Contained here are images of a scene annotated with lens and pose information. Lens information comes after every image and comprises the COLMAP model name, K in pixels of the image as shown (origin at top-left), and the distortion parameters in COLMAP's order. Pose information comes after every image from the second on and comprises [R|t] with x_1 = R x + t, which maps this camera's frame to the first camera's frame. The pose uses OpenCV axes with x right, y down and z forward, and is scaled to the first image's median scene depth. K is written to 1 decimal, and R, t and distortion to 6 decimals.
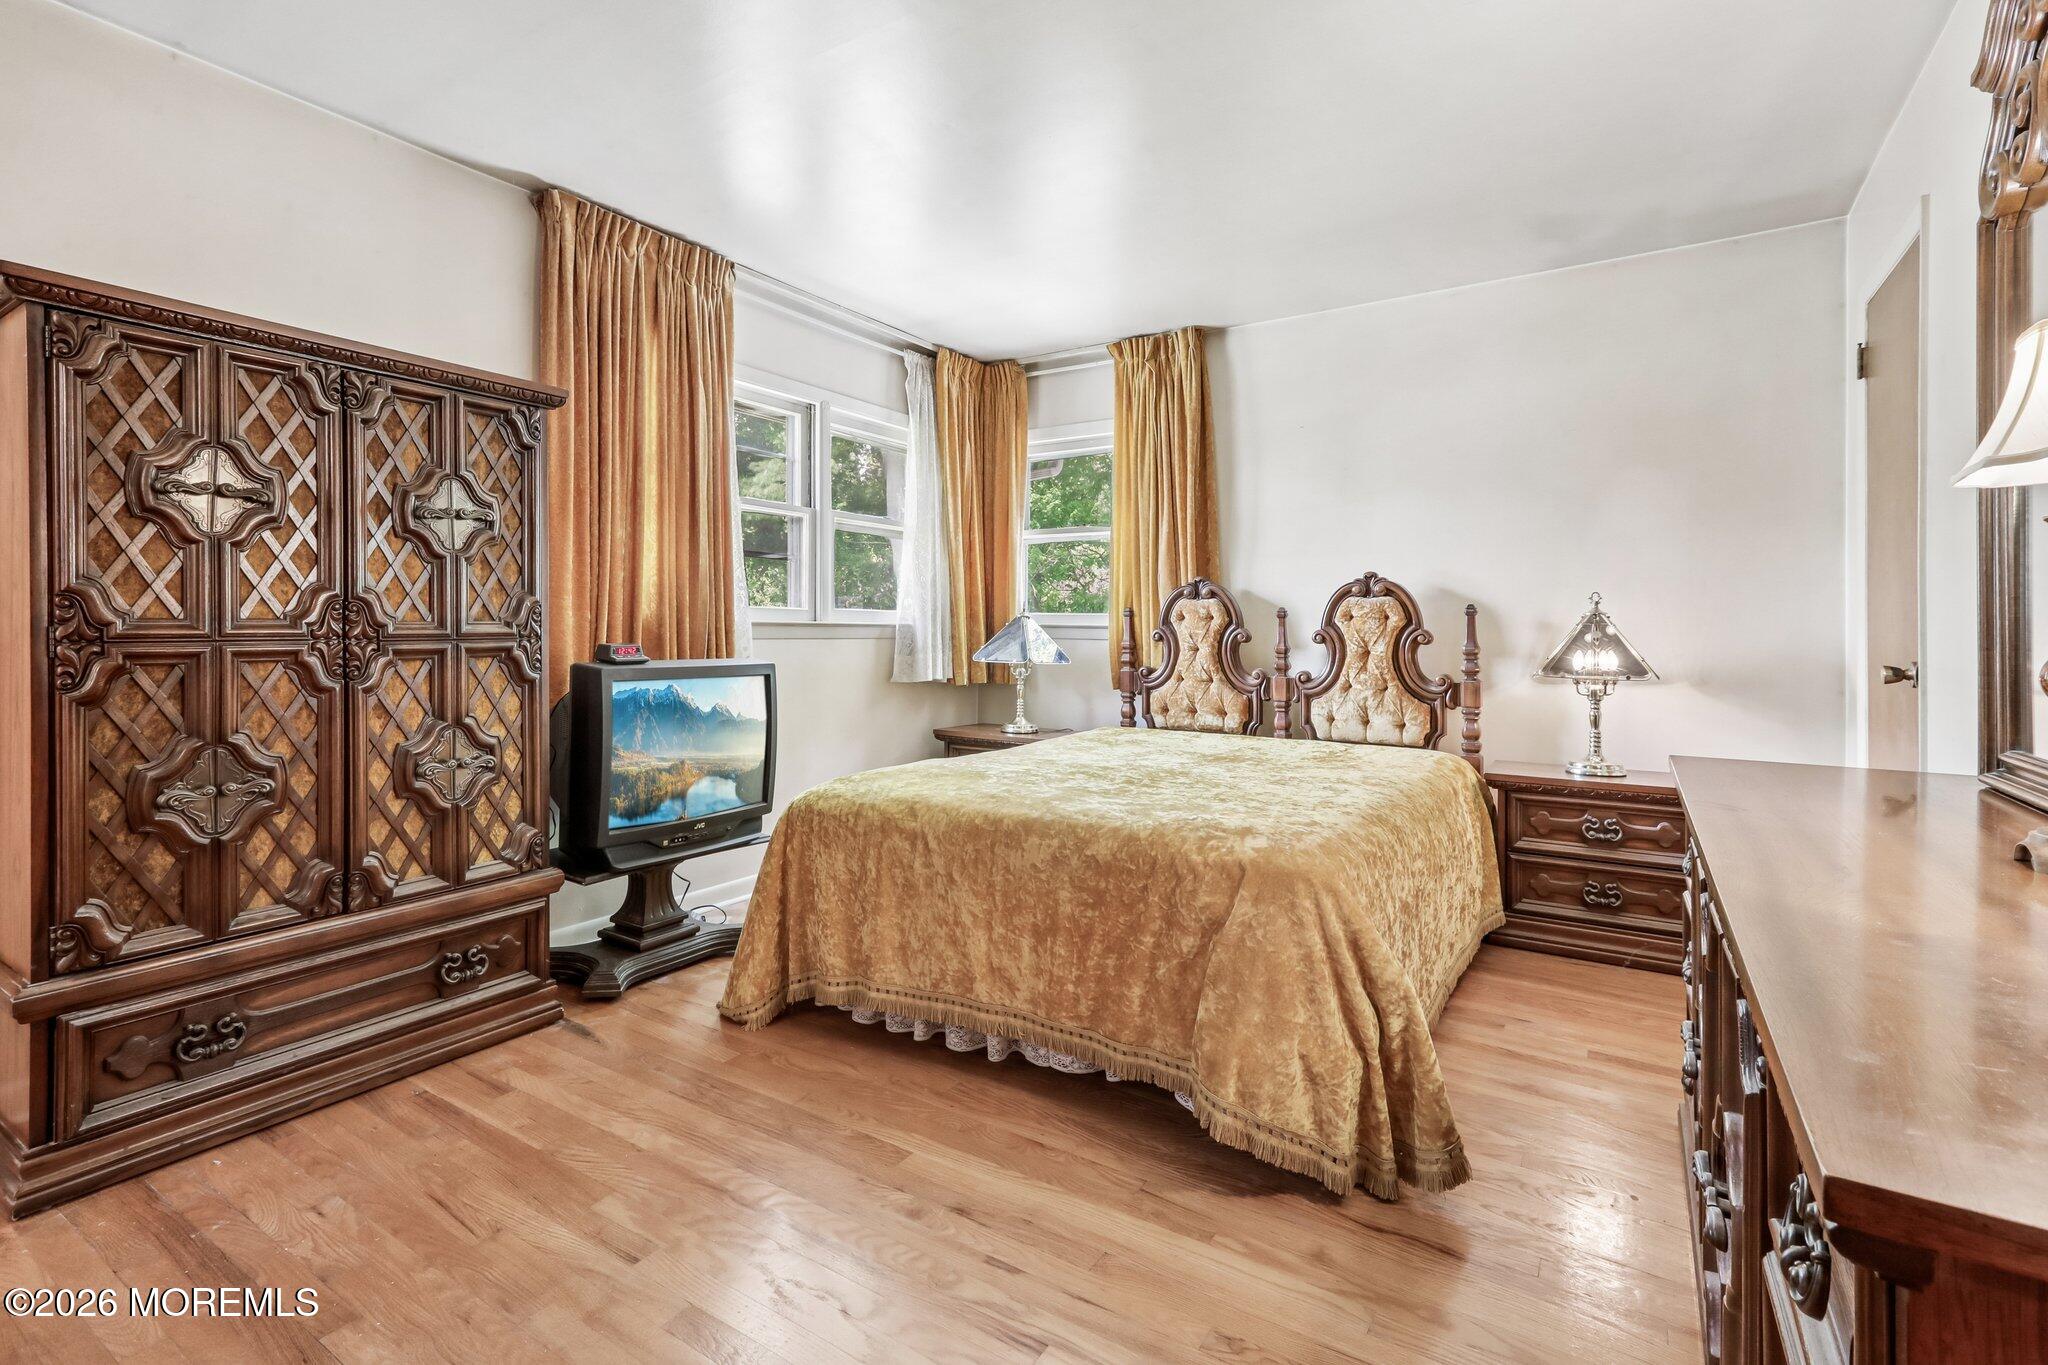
lens RADIAL K [[928.3, 0, 993.7], [0, 928.3, 623.0], [0, 0, 1]] dist [0.001909, 0.000329]
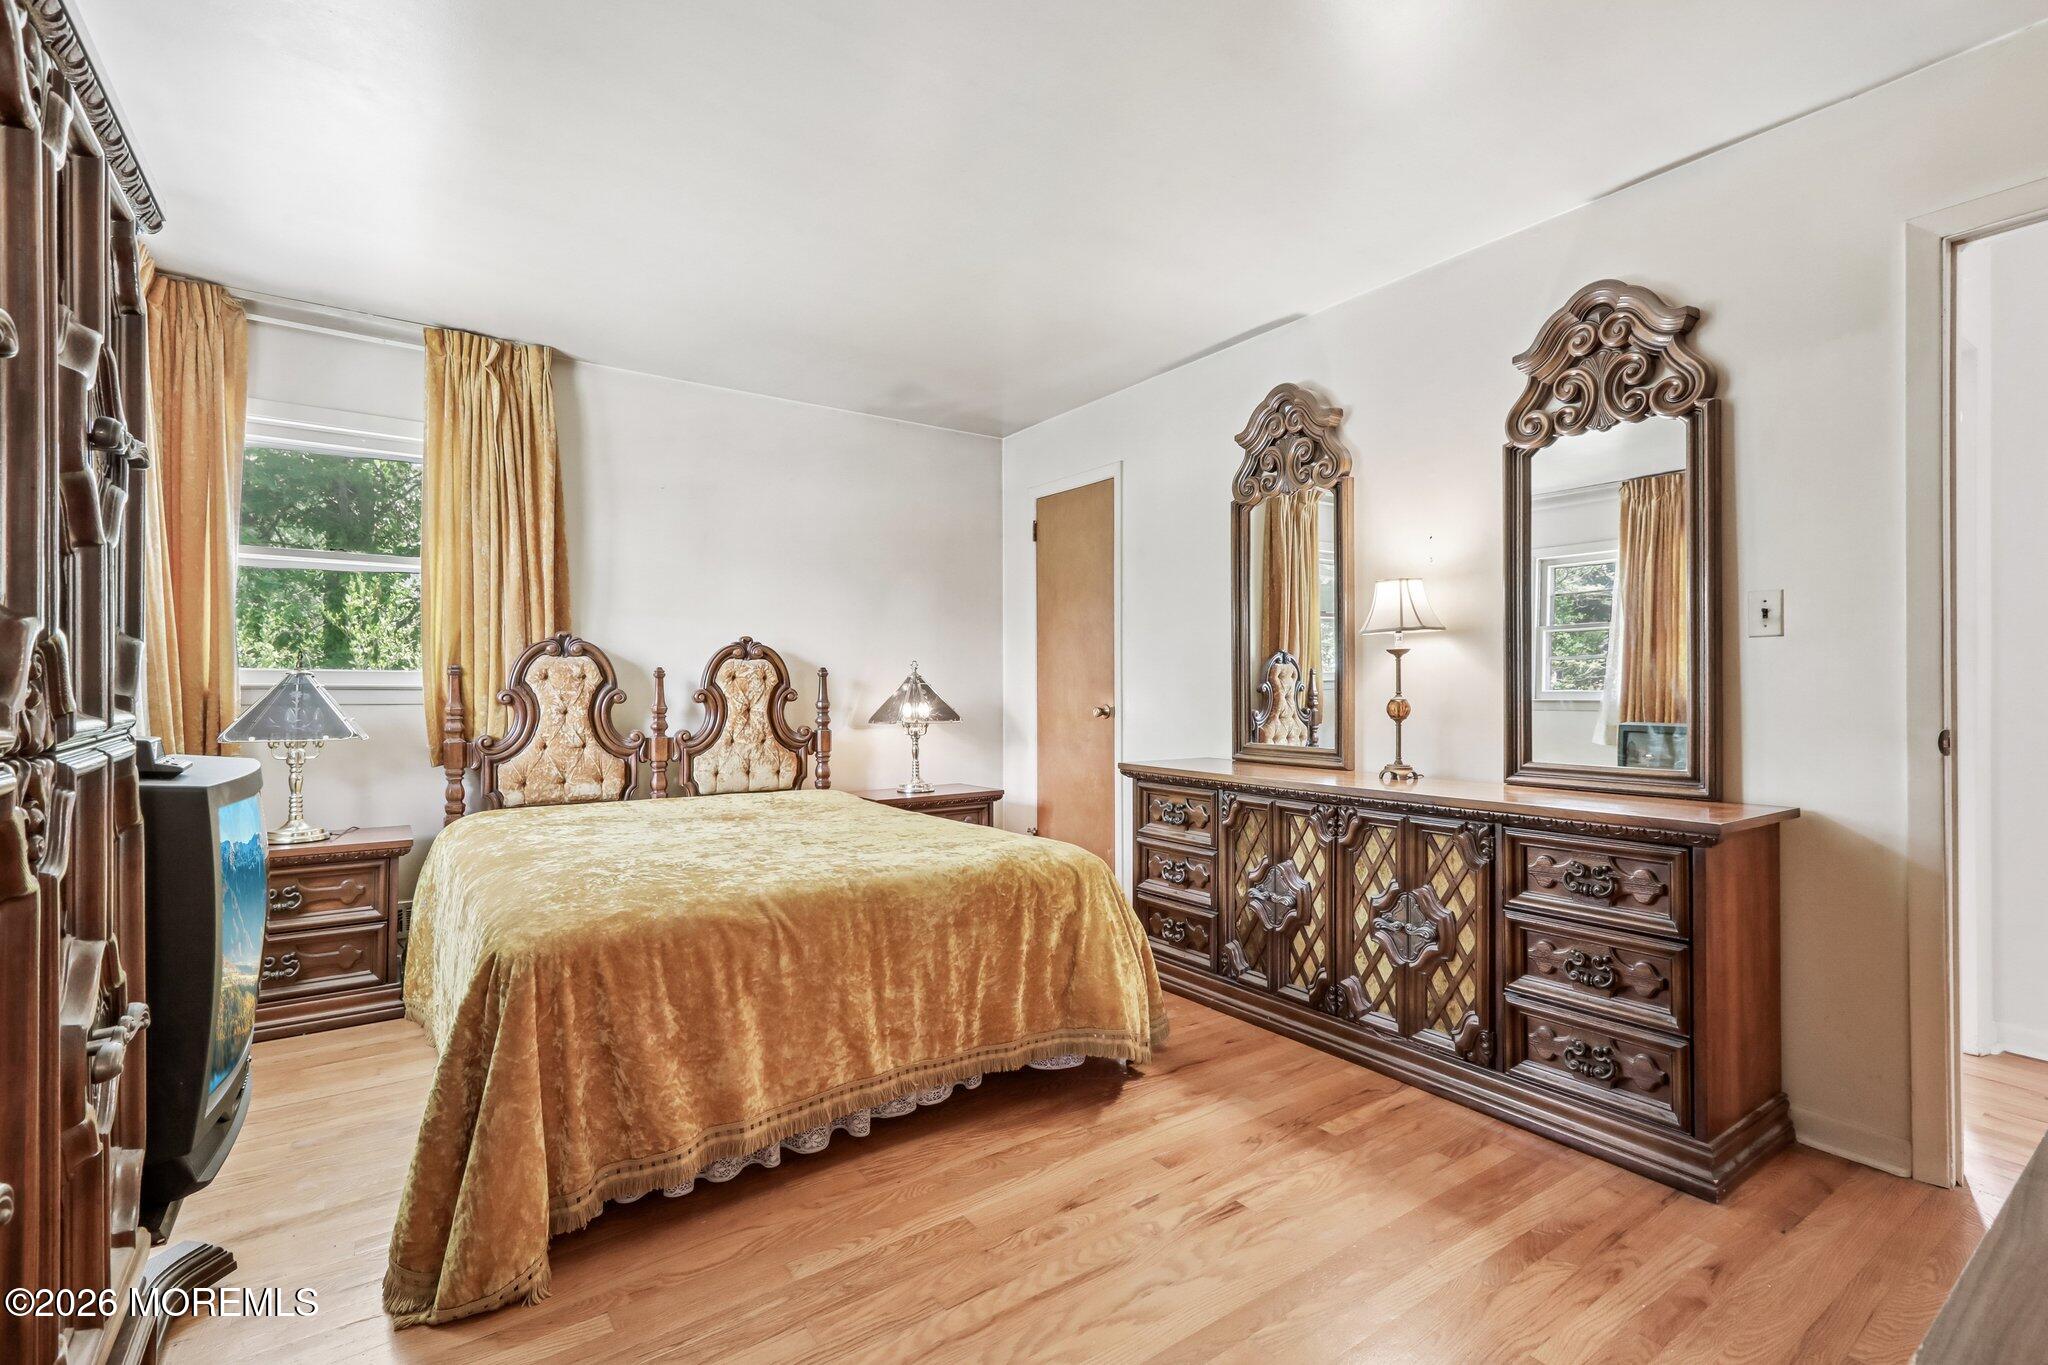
lens RADIAL K [[928.3, 0, 1018.3], [0, 928.3, 685.5], [0, 0, 1]] dist [0.001909, 0.000329]
pose [[0.364055, -0.004044, 0.931369, -0.492641], [-0.000558, 0.999989, 0.004560, -0.002113], [-0.931377, -0.002180, 0.364048, 0.289074]]
